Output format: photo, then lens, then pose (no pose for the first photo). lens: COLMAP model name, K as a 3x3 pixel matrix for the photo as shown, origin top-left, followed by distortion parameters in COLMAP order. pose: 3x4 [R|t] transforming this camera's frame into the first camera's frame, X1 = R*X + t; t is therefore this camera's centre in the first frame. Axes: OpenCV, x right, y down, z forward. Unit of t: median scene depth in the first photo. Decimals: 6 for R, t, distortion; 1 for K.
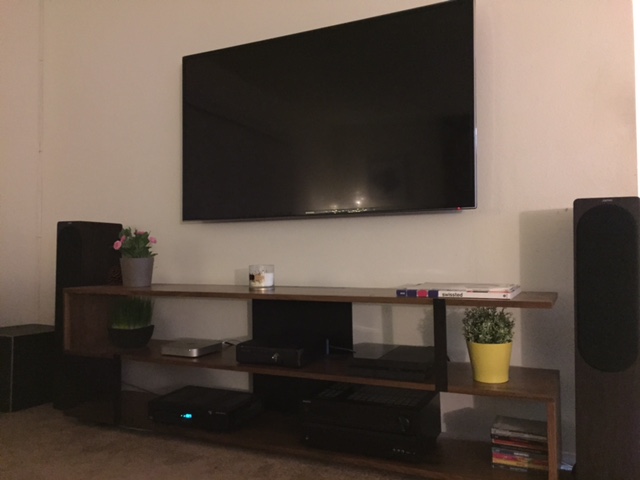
lens RADIAL K [[550.4, 0, 318.2], [0, 550.4, 236.5], [0, 0, 1]] dist [0.065504, -0.071977]
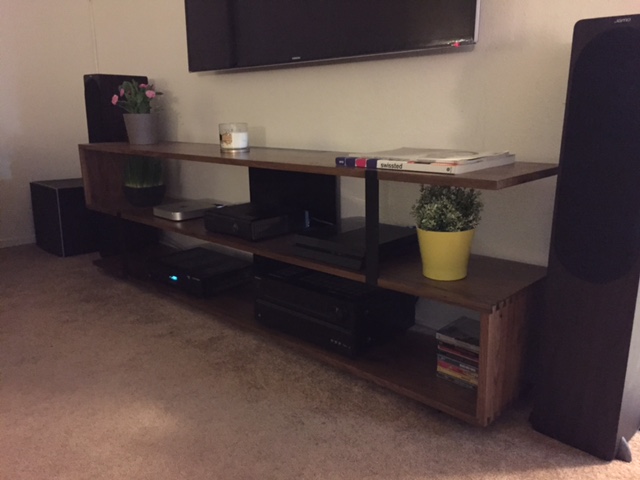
lens RADIAL K [[550.4, 0, 314.9], [0, 550.4, 241.5], [0, 0, 1]] dist [0.065504, -0.071977]
pose [[0.946860, 0.072206, -0.313435, 0.331027], [0.013520, 0.964681, 0.263074, 0.004395], [0.321361, -0.253332, 0.912442, 0.212397]]
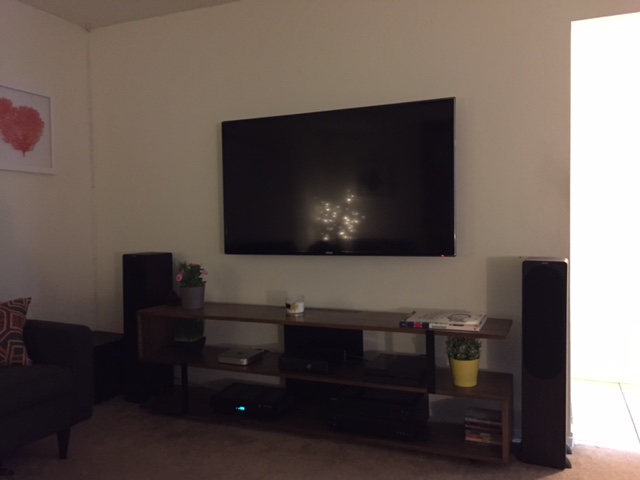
lens RADIAL K [[550.4, 0, 318.3], [0, 550.4, 239.8], [0, 0, 1]] dist [0.065504, -0.071977]
pose [[0.999173, -0.011956, 0.038862, -0.104190], [0.009221, 0.997518, 0.069809, -0.189485], [-0.039601, -0.069393, 0.996803, -0.339813]]
